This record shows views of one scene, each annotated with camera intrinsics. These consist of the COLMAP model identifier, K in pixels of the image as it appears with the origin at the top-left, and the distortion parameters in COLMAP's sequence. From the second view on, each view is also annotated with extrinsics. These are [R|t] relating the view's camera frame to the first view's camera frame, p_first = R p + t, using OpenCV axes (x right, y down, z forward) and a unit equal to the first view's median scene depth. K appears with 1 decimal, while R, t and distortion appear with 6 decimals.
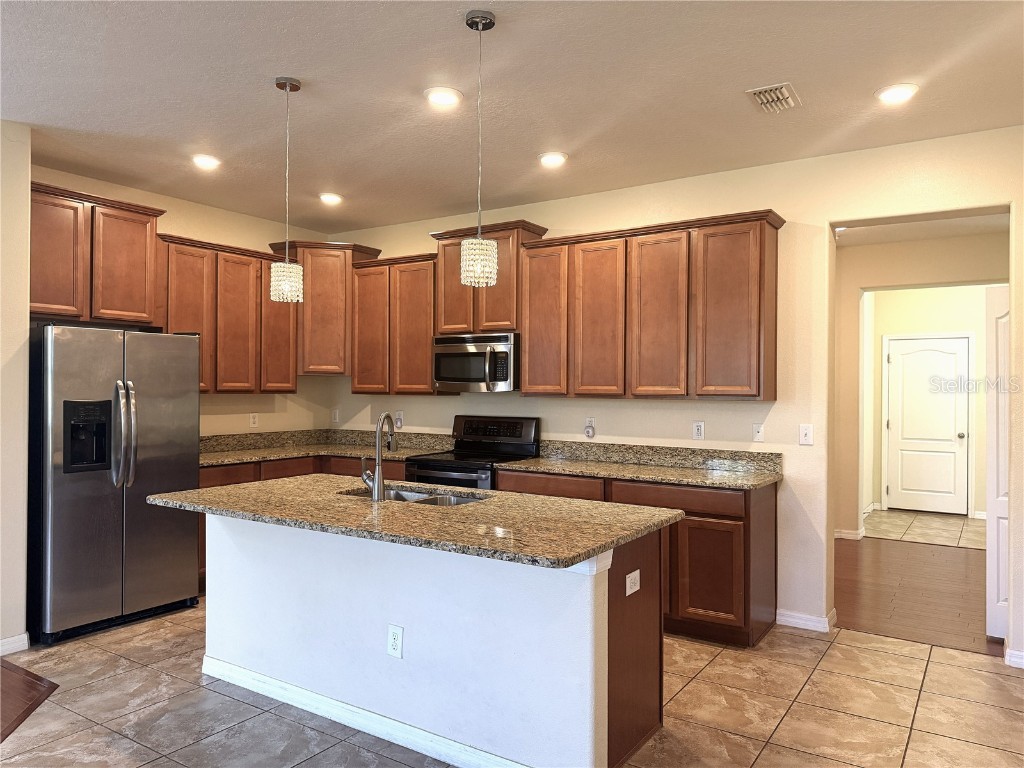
lens RADIAL K [[720.3, 0, 511.3], [0, 720.3, 379.5], [0, 0, 1]] dist [0.014656, -0.004500]
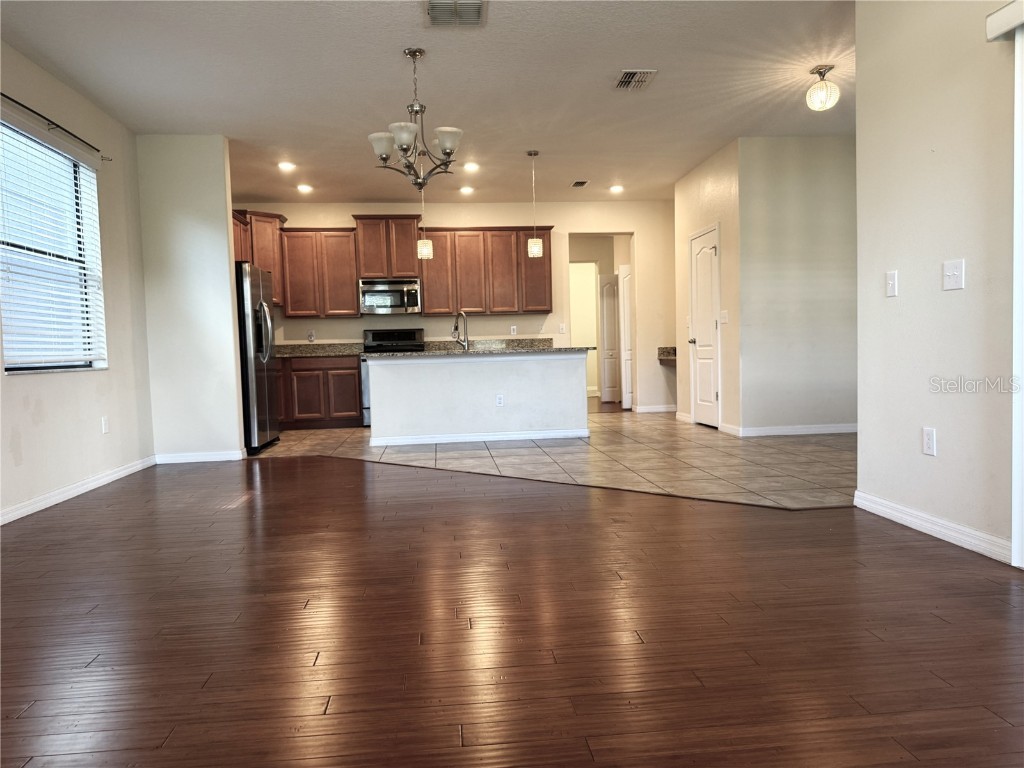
lens RADIAL K [[720.3, 0, 513.4], [0, 720.3, 387.8], [0, 0, 1]] dist [0.014656, -0.004500]
pose [[0.778468, -0.064424, 0.624370, -0.942684], [0.026144, 0.997184, 0.070296, 0.083535], [-0.627140, -0.038400, 0.777960, -0.535008]]
